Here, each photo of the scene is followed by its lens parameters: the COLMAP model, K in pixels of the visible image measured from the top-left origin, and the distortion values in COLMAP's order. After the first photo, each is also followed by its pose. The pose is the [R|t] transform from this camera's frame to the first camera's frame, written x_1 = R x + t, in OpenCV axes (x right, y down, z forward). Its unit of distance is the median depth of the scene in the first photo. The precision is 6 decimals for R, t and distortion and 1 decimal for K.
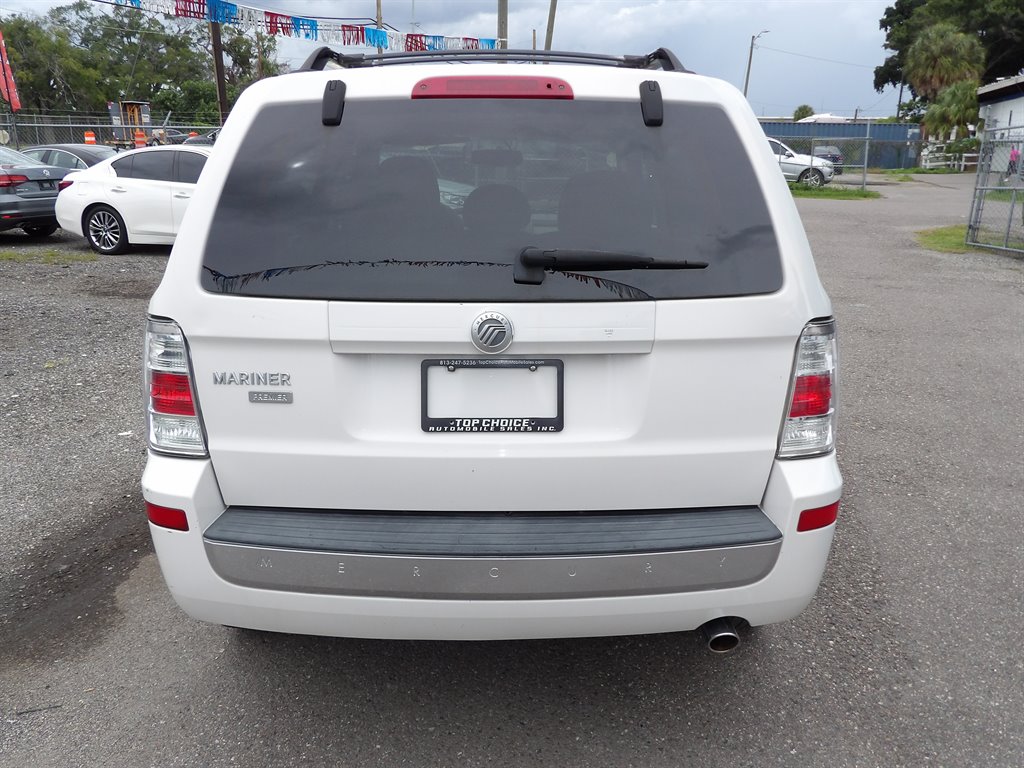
lens RADIAL K [[936.4, 0, 512.0], [0, 936.4, 384.0], [0, 0, 1]] dist [0.002710, 0.012911]
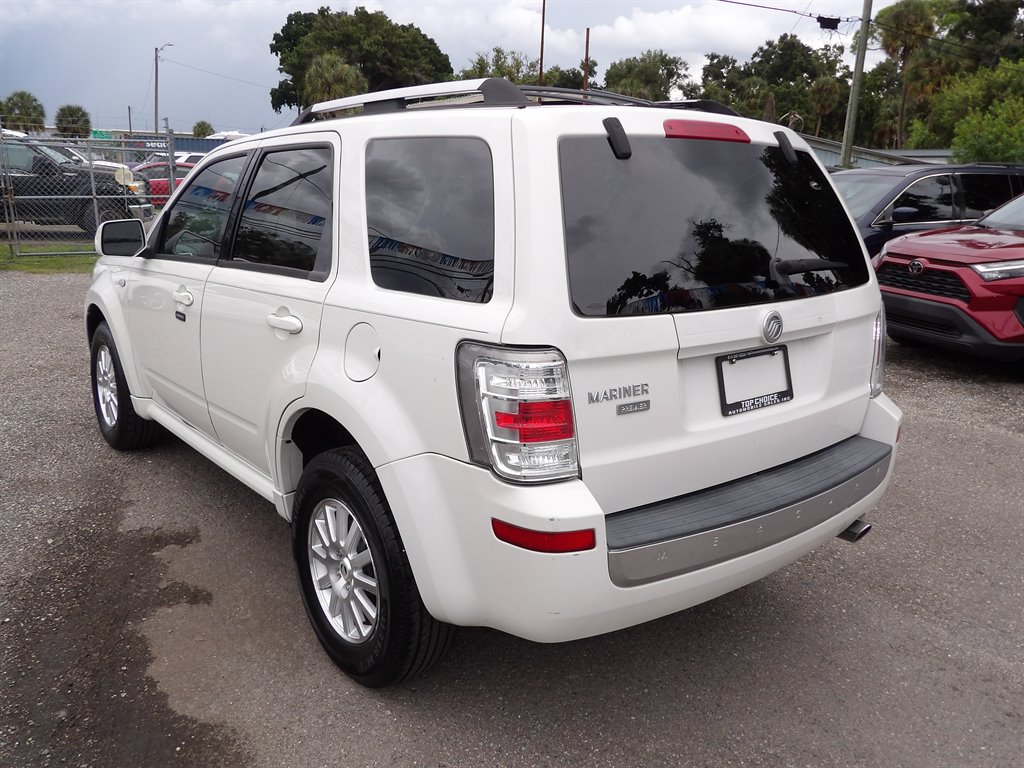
lens RADIAL K [[963.8, 0, 512.0], [0, 963.8, 384.0], [0, 0, 1]] dist [-0.013257, -0.001132]
pose [[0.744826, -0.131119, 0.654249, -0.814038], [0.143508, 0.989036, 0.034839, -0.053605], [-0.651644, 0.067941, 0.755476, 0.182525]]
